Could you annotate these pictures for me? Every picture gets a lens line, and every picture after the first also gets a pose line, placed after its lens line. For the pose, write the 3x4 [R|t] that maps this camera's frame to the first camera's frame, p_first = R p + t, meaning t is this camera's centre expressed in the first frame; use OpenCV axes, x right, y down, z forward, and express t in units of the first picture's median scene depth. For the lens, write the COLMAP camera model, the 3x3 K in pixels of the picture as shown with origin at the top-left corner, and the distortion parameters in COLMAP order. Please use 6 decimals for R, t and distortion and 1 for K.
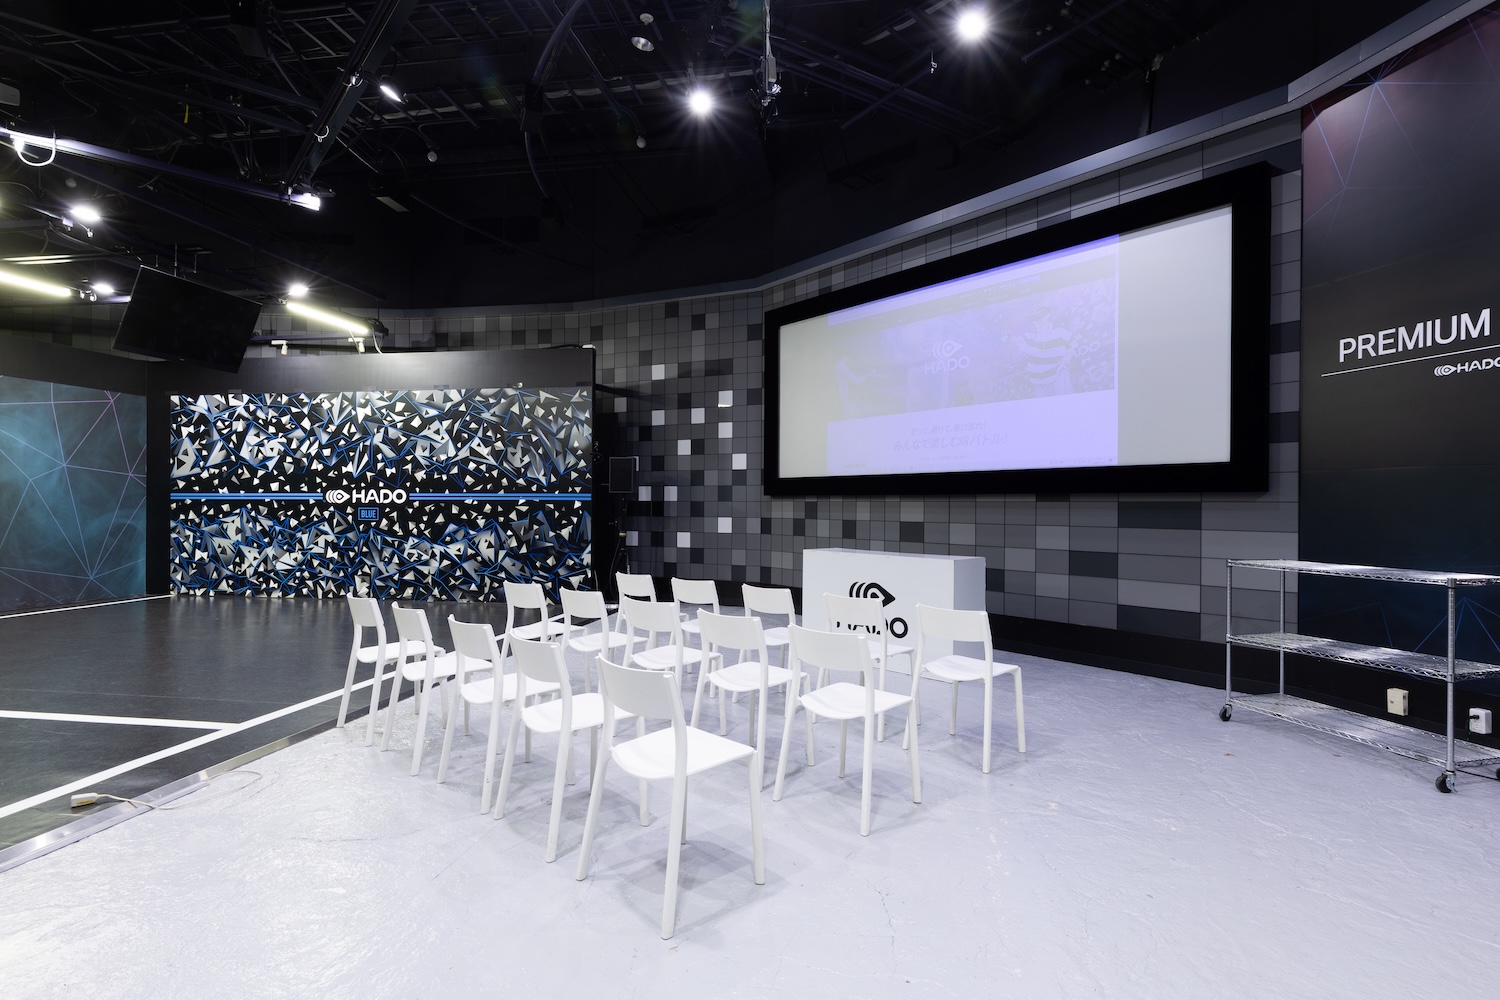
lens RADIAL K [[737.5, 0, 754.4], [0, 737.5, 500.4], [0, 0, 1]] dist [0.004958, 0.000609]
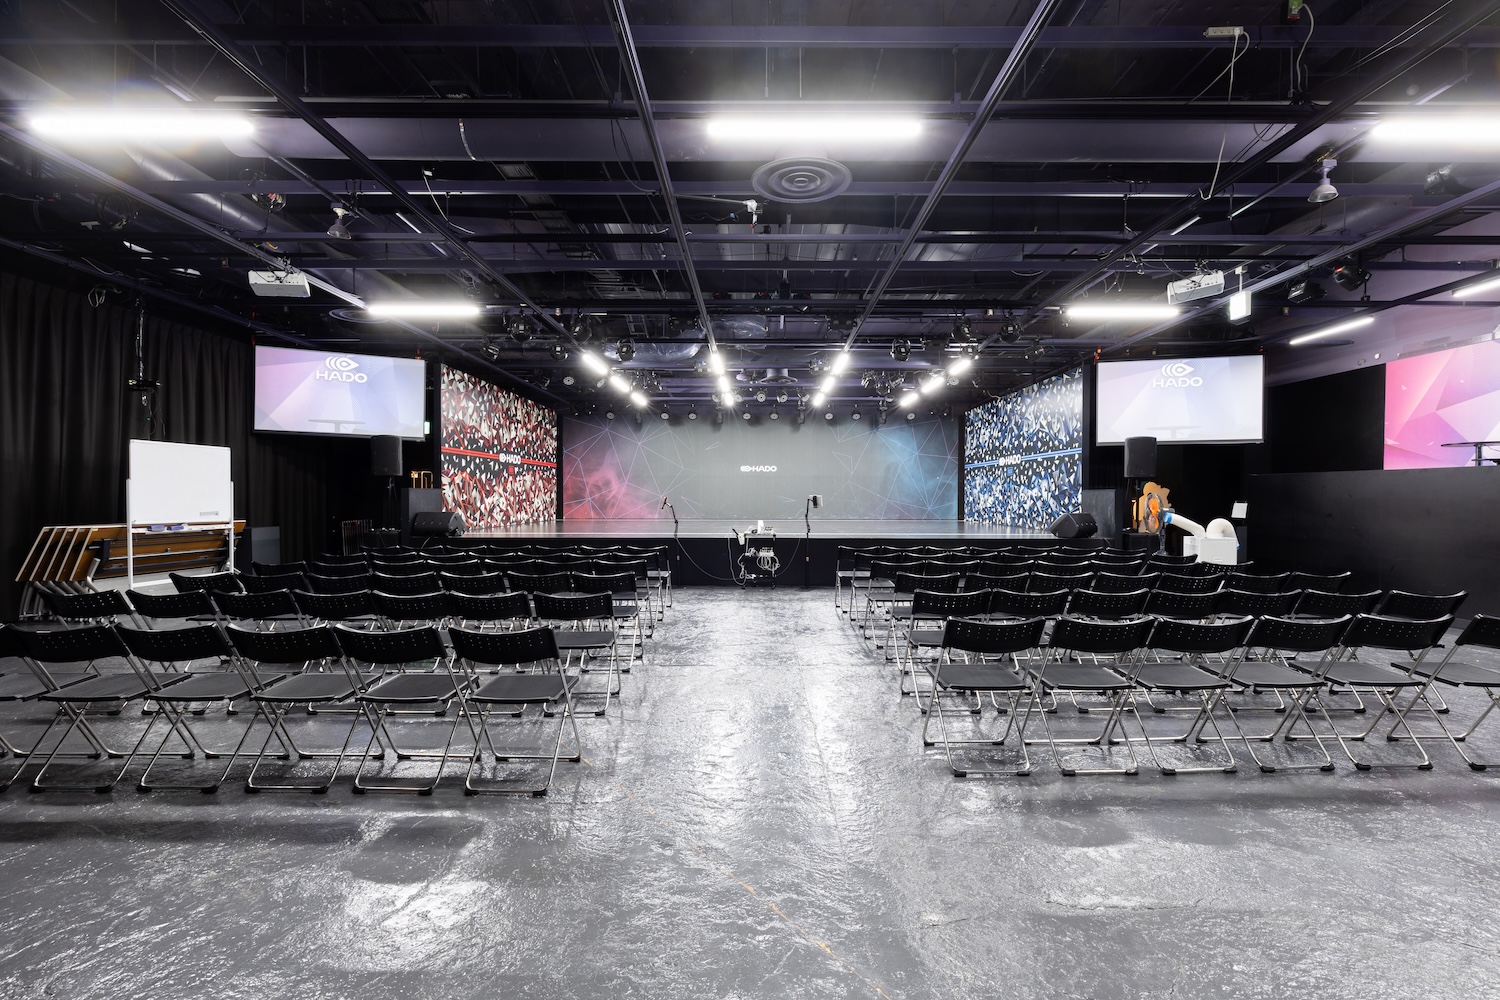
lens RADIAL K [[686.0, 0, 747.3], [0, 686.0, 502.0], [0, 0, 1]] dist [0.002970, 0.000410]
pose [[0.139907, 0.000592, -0.990164, 0.864358], [0.004824, 0.999988, 0.001280, 0.080125], [0.990153, -0.004956, 0.139903, 0.254780]]
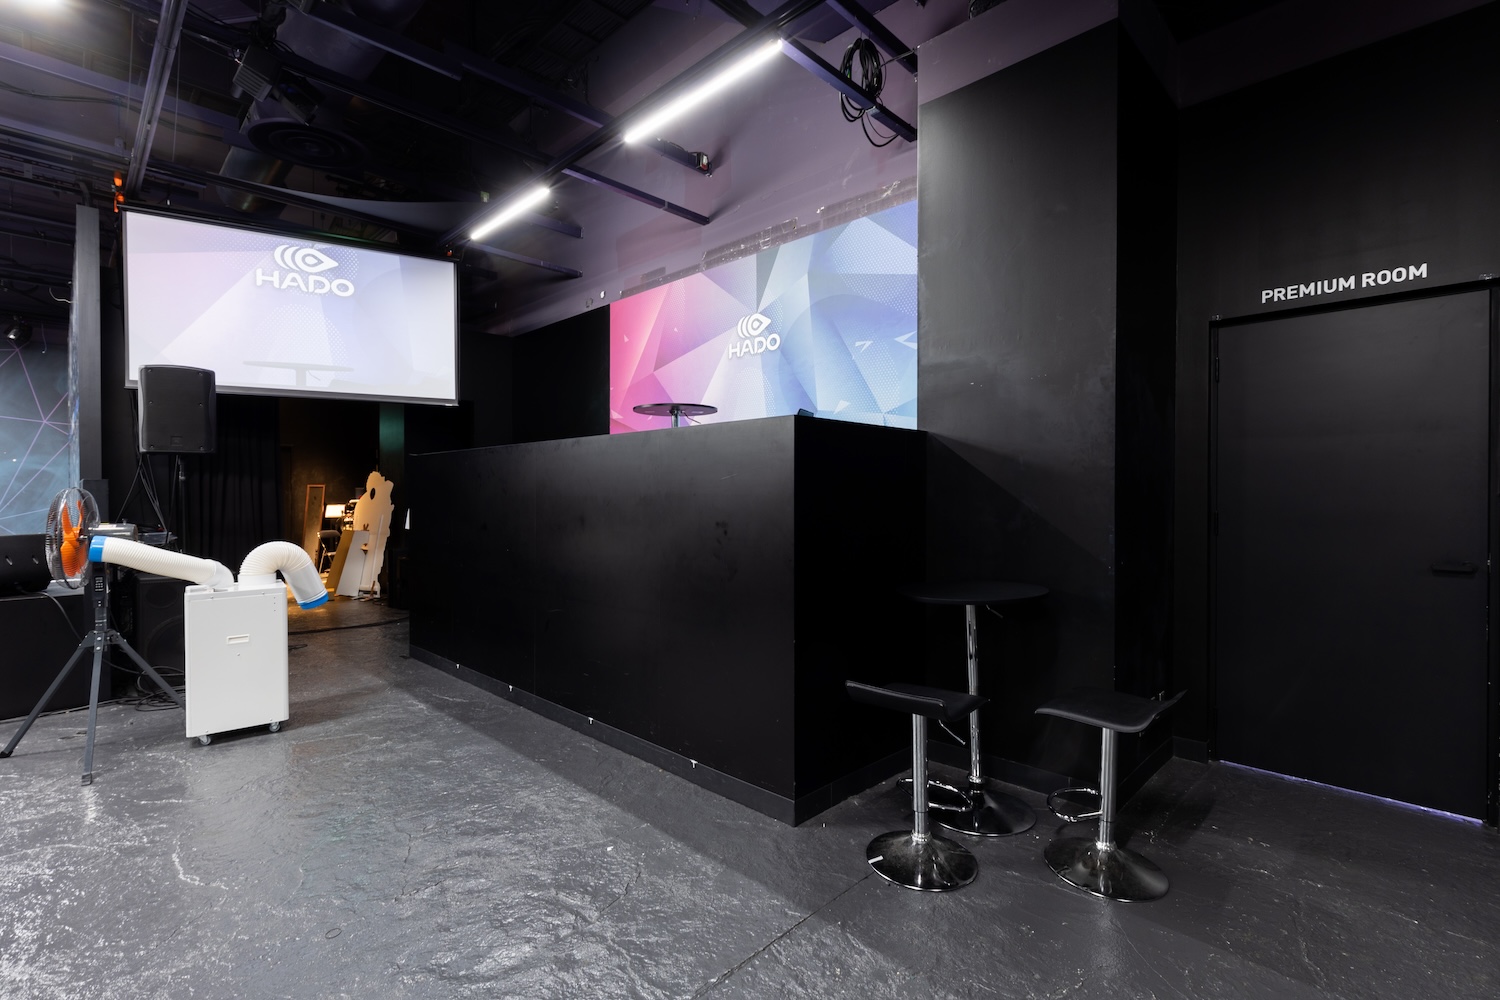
lens RADIAL K [[686.0, 0, 750.8], [0, 686.0, 496.0], [0, 0, 1]] dist [0.002970, 0.000410]
pose [[0.804724, -0.008481, -0.593588, 0.525448], [0.014135, 0.999888, 0.004877, 0.080745], [0.593480, -0.012315, 0.804754, 0.853379]]
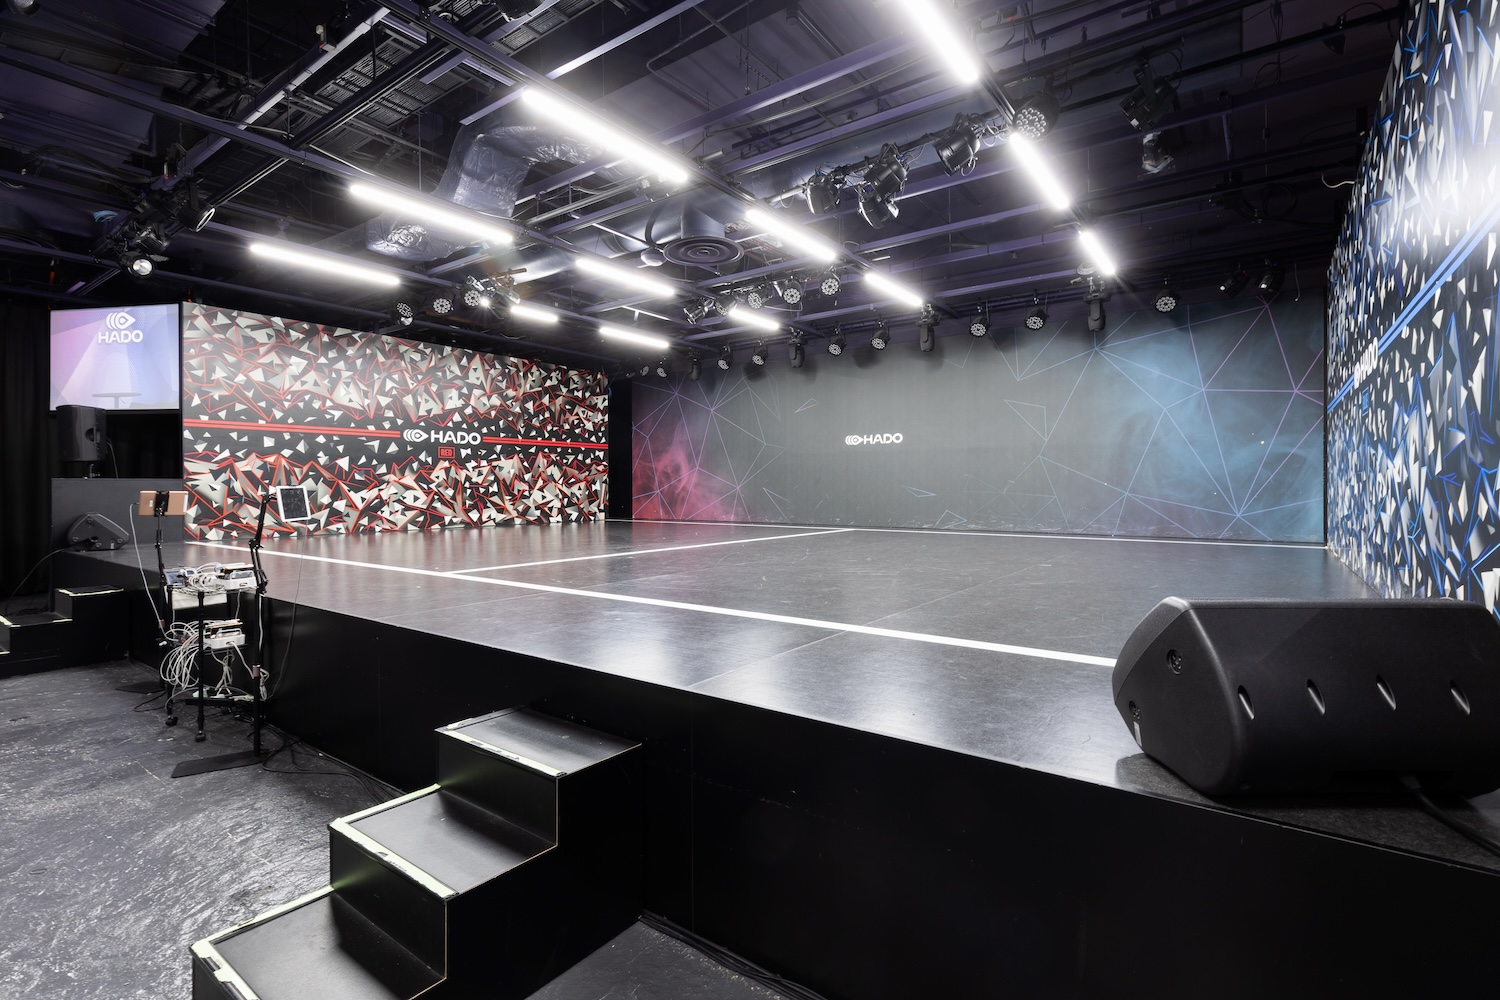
lens RADIAL K [[686.0, 0, 752.9], [0, 686.0, 492.0], [0, 0, 1]] dist [0.002970, 0.000410]
pose [[-0.468367, -0.001103, -0.883533, 0.077459], [0.002936, 0.999992, -0.002805, 0.077457], [0.883529, -0.003907, -0.468360, 0.872722]]
